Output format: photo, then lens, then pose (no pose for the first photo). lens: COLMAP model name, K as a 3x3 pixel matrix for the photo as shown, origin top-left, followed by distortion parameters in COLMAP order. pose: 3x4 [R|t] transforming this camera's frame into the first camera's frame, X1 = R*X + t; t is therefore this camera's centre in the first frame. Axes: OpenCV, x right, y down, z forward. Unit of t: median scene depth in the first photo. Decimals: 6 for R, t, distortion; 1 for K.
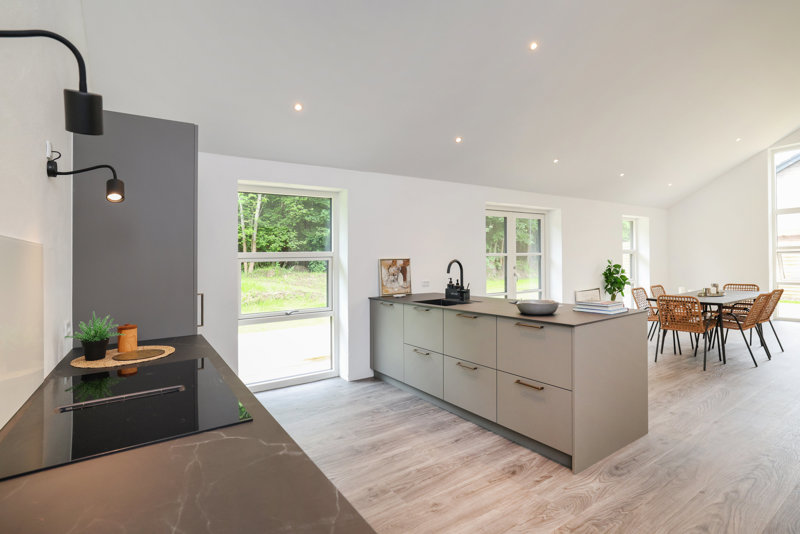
lens RADIAL K [[390.4, 0, 412.5], [0, 390.4, 258.3], [0, 0, 1]] dist [-0.015386, 0.000517]
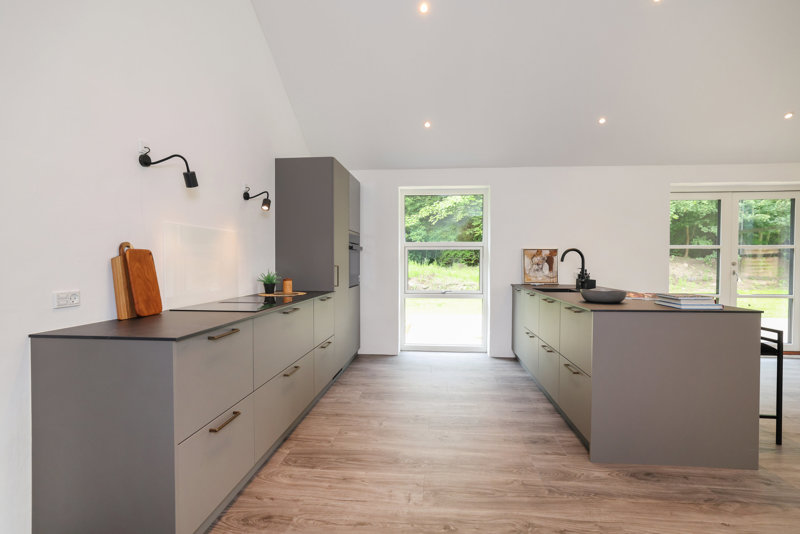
lens RADIAL K [[390.9, 0, 400.0], [0, 390.9, 267.0], [0, 0, 1]] dist [-0.014680, 0.000459]
pose [[0.770472, 0.034930, -0.636516, 0.334765], [-0.016101, 0.999245, 0.035346, 0.019175], [0.637270, -0.016984, 0.770453, -0.029217]]
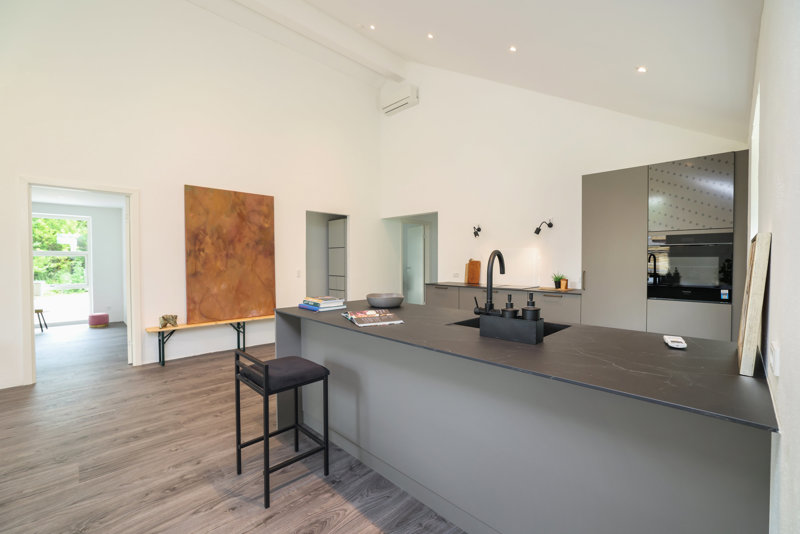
lens RADIAL K [[342.8, 0, 401.9], [0, 342.8, 265.5], [0, 0, 1]] dist [-0.019020, 0.000313]
pose [[-0.980980, 0.028835, -0.191956, 0.281430], [0.026561, 0.999543, 0.014411, 0.012050], [0.192284, 0.009038, -0.981298, 1.219039]]
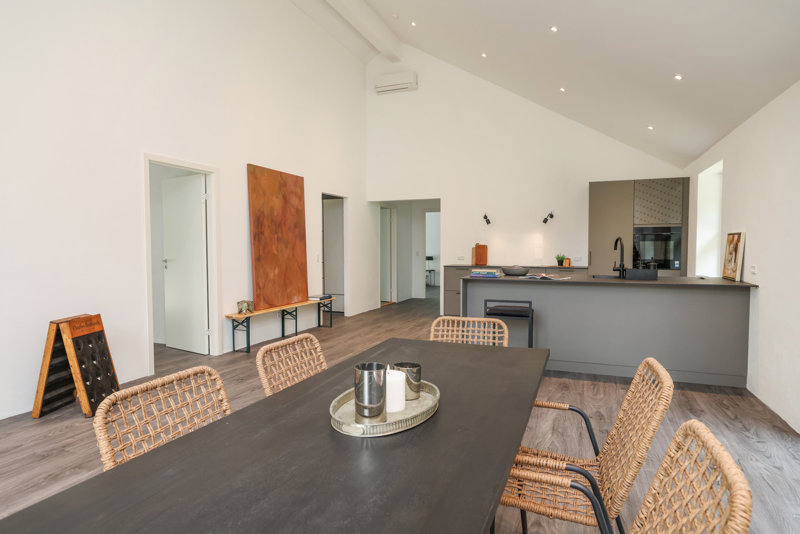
lens RADIAL K [[466.6, 0, 400.0], [0, 466.6, 267.0], [0, 0, 1]] dist [0.001869, 0.000492]
pose [[-0.824611, 0.051211, -0.563377, 1.082128], [0.027383, 0.998340, 0.050668, 0.004435], [0.565037, 0.026354, -0.824645, 1.421471]]
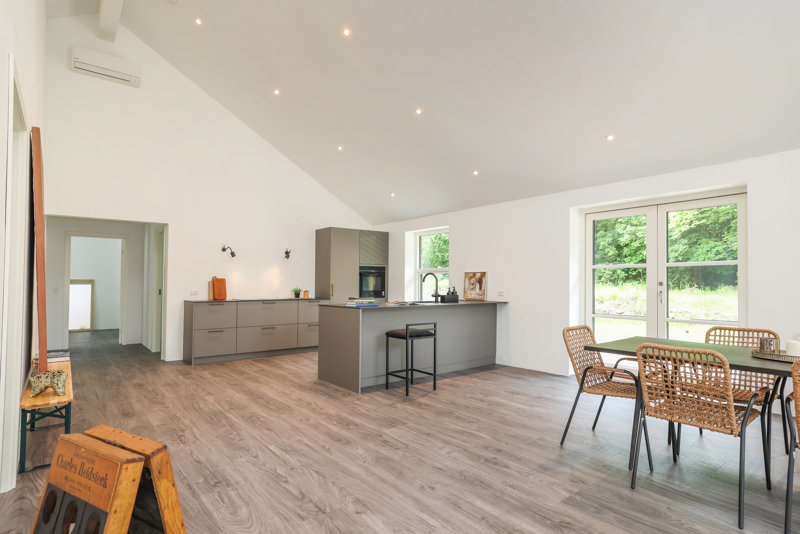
lens RADIAL K [[422.9, 0, 398.1], [0, 422.9, 279.5], [0, 0, 1]] dist [-0.001658, -0.000247]
pose [[0.078059, 0.014660, -0.996841, 1.382849], [0.004607, 0.999876, 0.015065, 0.003314], [0.996938, -0.005768, 0.077982, 0.647751]]
